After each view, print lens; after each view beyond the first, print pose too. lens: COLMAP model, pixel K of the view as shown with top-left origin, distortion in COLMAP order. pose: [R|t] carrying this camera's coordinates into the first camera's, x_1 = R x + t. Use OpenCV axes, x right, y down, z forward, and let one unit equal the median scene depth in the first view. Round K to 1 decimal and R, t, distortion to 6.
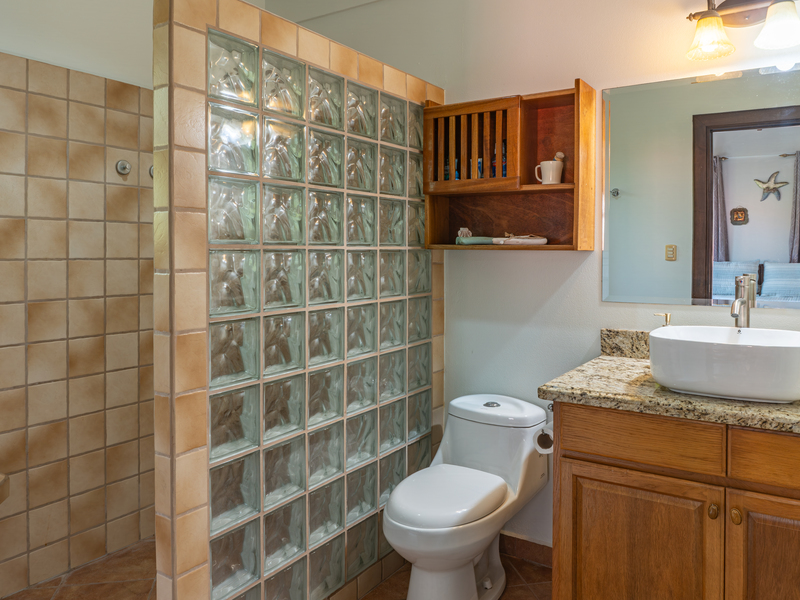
lens RADIAL K [[632.8, 0, 400.0], [0, 632.8, 299.4], [0, 0, 1]] dist [0.004274, 0.008927]
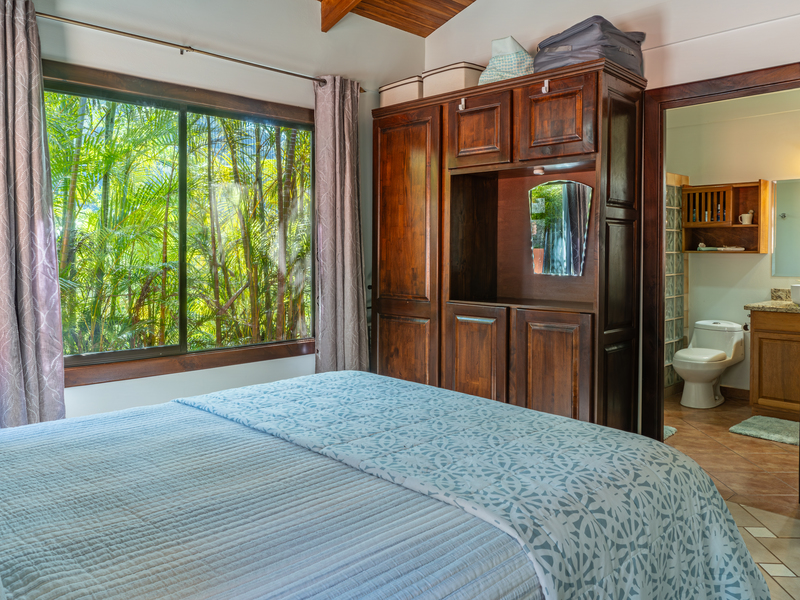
lens RADIAL K [[632.8, 0, 404.8], [0, 632.8, 285.5], [0, 0, 1]] dist [0.004274, 0.008927]
pose [[0.975284, 0.011033, -0.220680, -0.442539], [-0.017092, 0.999527, -0.025568, 0.114053], [0.220293, 0.028708, 0.975011, -1.445229]]
